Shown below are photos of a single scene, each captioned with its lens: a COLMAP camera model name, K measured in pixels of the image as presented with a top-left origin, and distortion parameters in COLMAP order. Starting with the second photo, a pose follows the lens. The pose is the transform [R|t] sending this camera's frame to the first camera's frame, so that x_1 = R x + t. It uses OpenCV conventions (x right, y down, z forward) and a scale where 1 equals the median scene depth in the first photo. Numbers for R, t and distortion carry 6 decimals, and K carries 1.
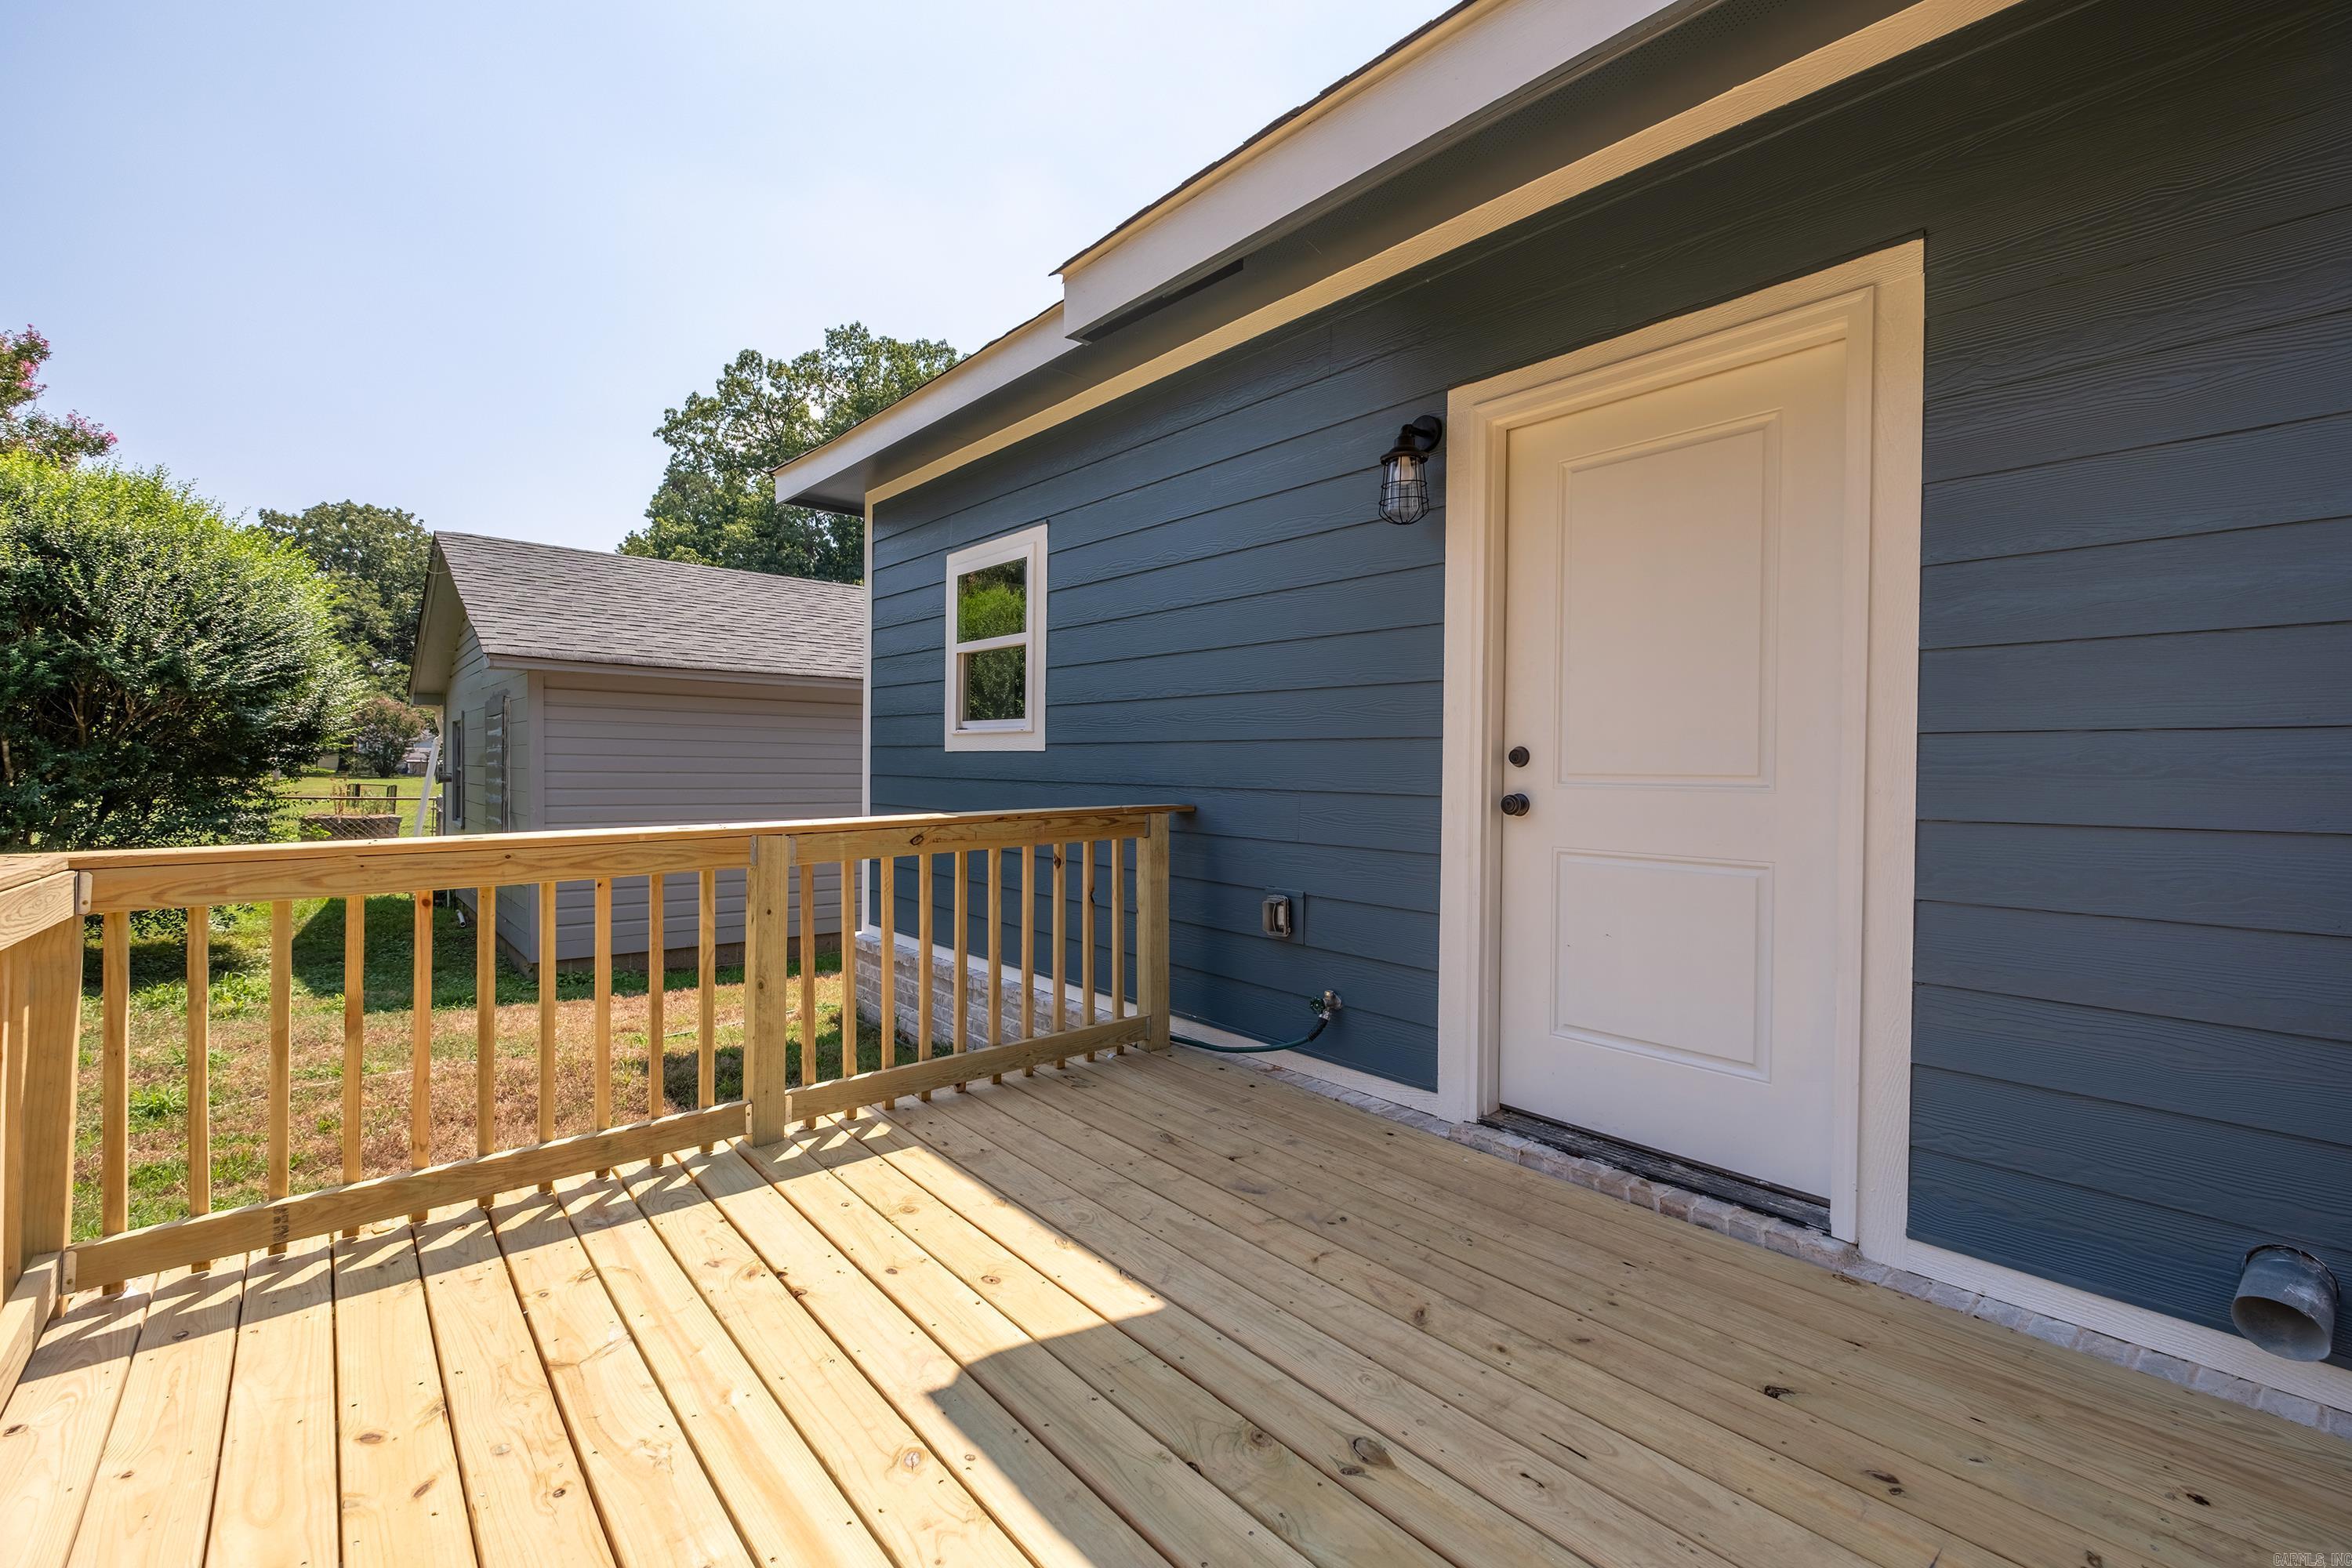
lens RADIAL K [[1011.2, 0, 1176.1], [0, 1011.2, 771.0], [0, 0, 1]] dist [0.004706, -0.007313]
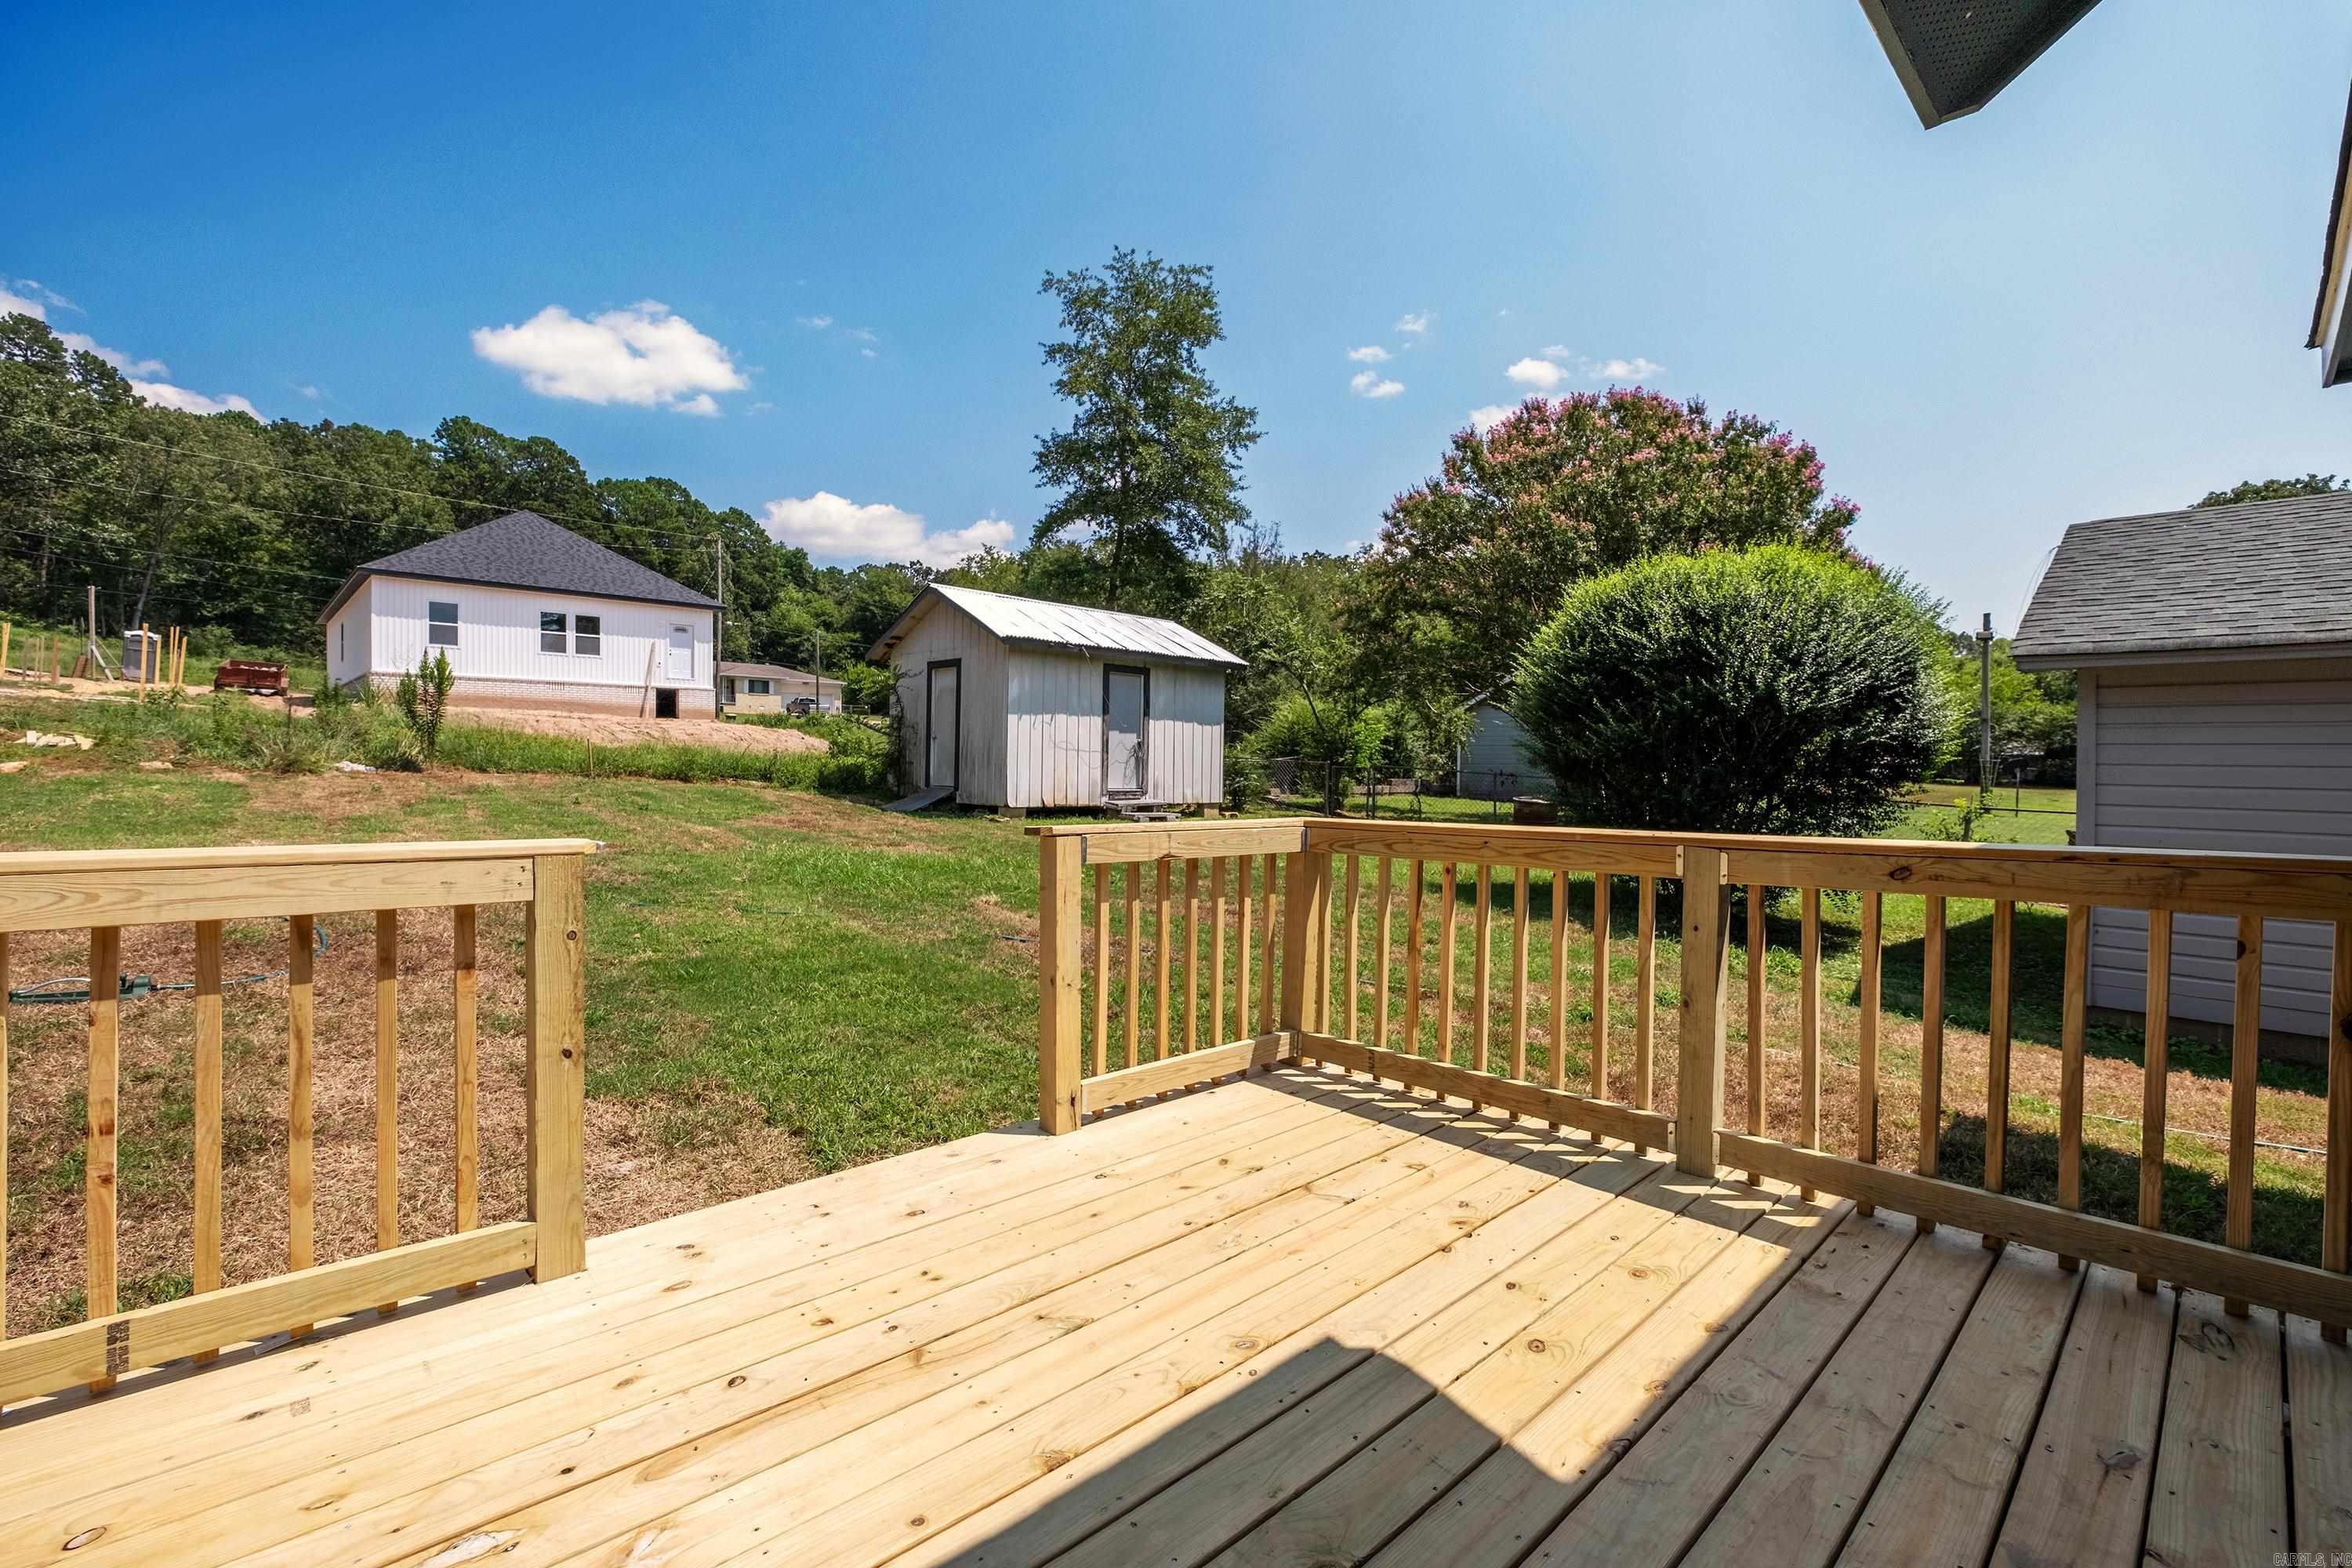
lens RADIAL K [[1011.2, 0, 1176.1], [0, 1011.2, 771.0], [0, 0, 1]] dist [0.004706, -0.007313]
pose [[0.040999, 0.000689, -0.999159, 0.532868], [-0.013751, 0.999905, 0.000125, -0.000902], [0.999065, 0.013734, 0.041004, 0.487378]]
